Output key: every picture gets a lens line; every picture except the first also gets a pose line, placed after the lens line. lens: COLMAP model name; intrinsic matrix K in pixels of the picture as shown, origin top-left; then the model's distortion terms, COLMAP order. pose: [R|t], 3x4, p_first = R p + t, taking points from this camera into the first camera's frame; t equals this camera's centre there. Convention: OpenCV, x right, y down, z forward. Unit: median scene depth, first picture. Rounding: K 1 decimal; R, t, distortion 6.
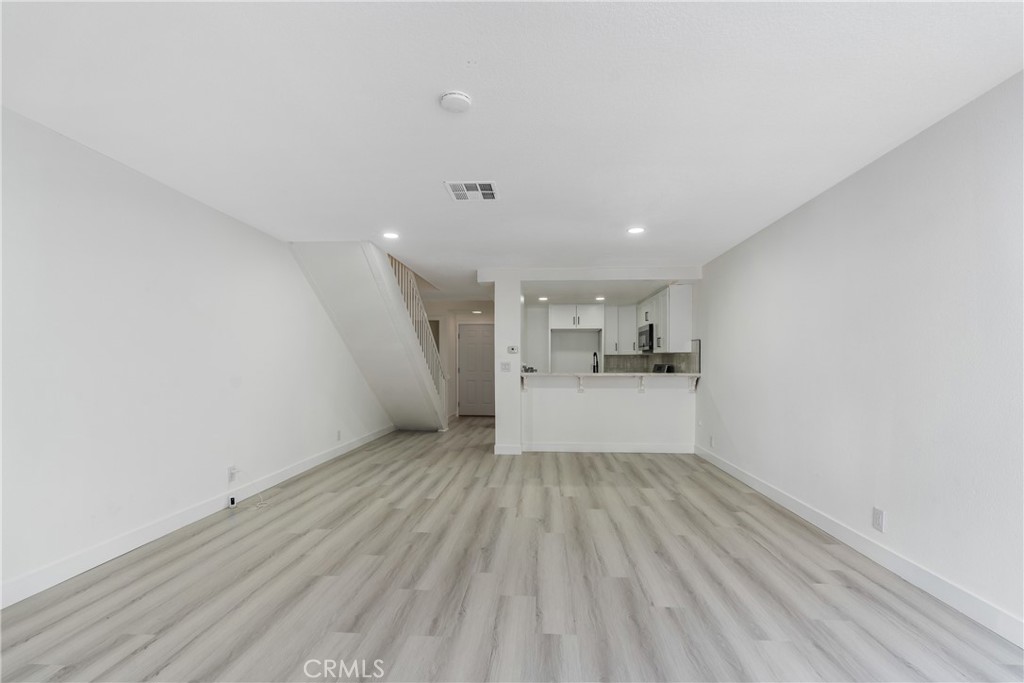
lens RADIAL K [[449.8, 0, 526.9], [0, 449.8, 375.7], [0, 0, 1]] dist [-0.000503, -0.000781]
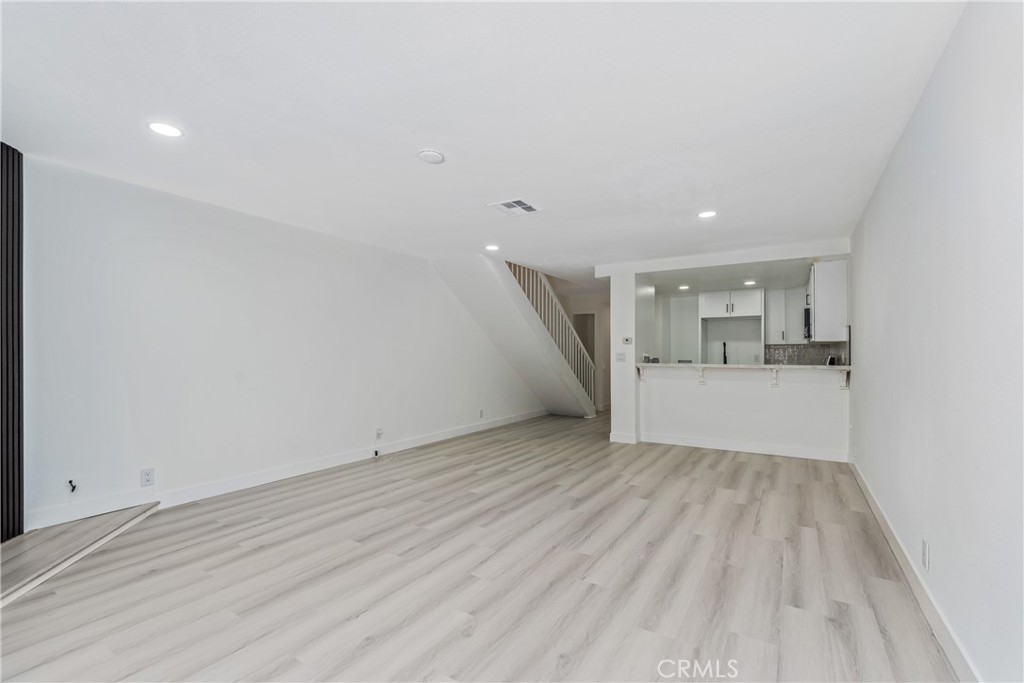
lens RADIAL K [[449.8, 0, 530.3], [0, 449.8, 352.3], [0, 0, 1]] dist [-0.000503, -0.000781]
pose [[0.884388, -0.001978, -0.466747, 0.300191], [-0.013290, 0.999479, -0.029418, 0.002464], [0.466562, 0.032220, 0.883901, -0.008359]]
